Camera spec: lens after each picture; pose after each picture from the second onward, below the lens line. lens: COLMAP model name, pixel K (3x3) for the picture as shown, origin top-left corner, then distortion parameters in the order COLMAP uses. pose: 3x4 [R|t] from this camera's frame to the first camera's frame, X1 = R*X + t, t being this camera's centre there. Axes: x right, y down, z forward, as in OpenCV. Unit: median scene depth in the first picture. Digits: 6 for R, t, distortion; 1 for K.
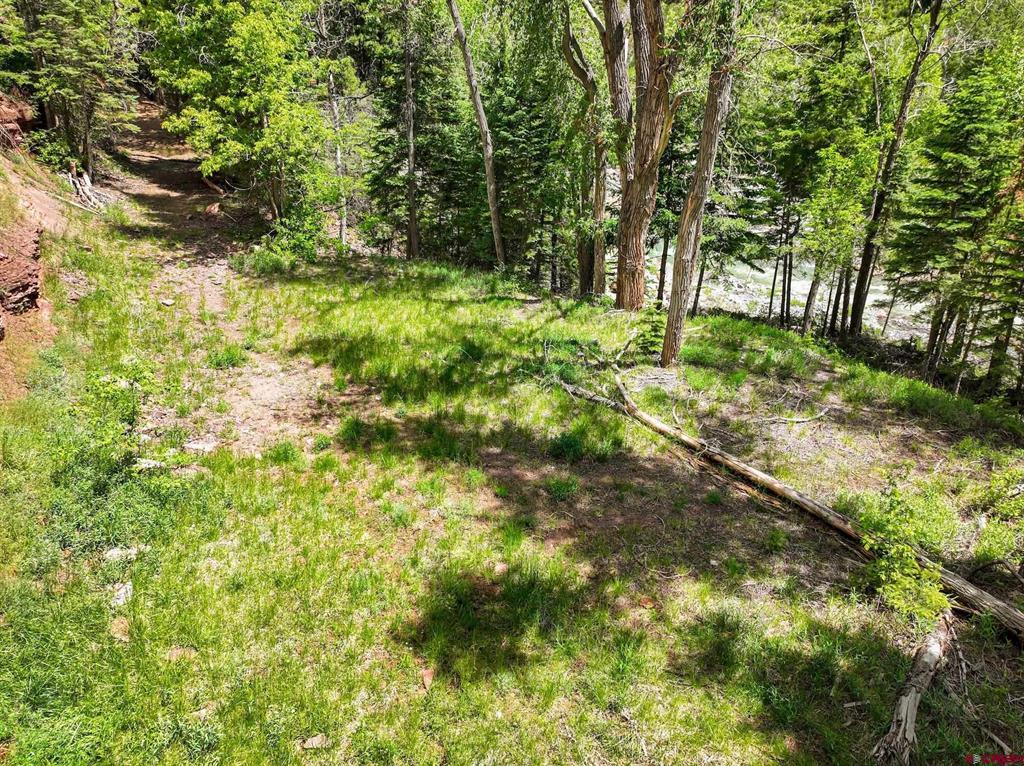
lens RADIAL K [[722.4, 0, 512.1], [0, 722.4, 382.2], [0, 0, 1]] dist [-0.003309, 0.018934]
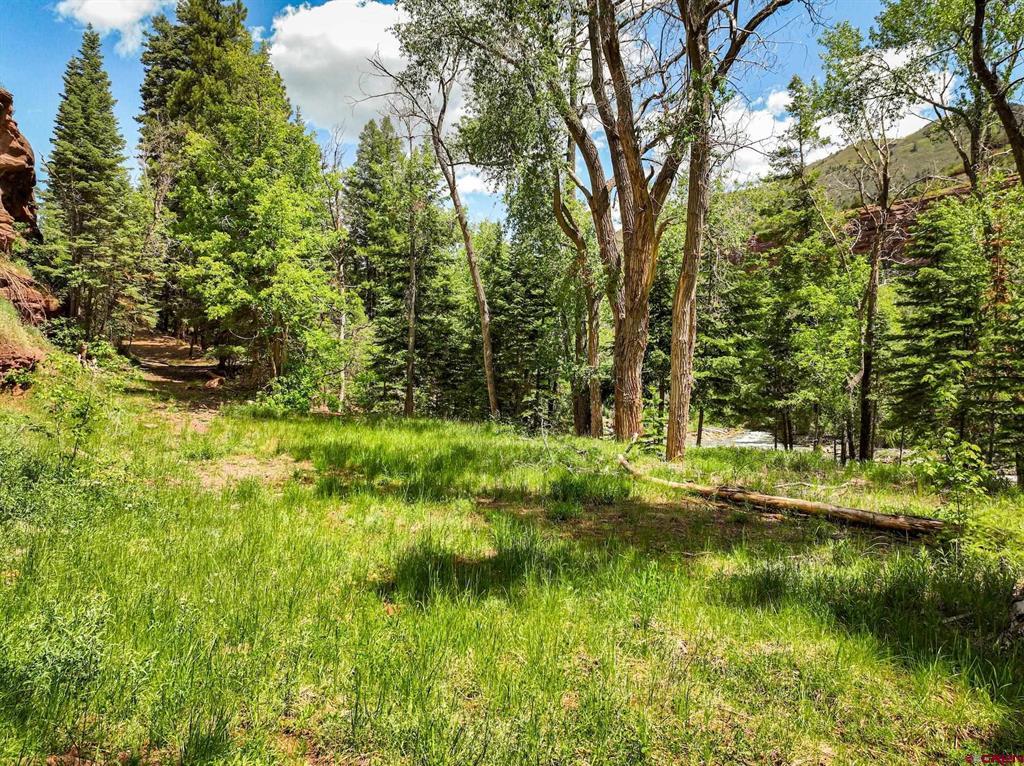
lens RADIAL K [[722.4, 0, 512.3], [0, 722.4, 381.5], [0, 0, 1]] dist [-0.003309, 0.018934]
pose [[0.999985, 0.003119, 0.004404, 0.002185], [-0.001213, 0.925101, -0.379720, 0.187351], [-0.005259, 0.379709, 0.925091, 0.078211]]
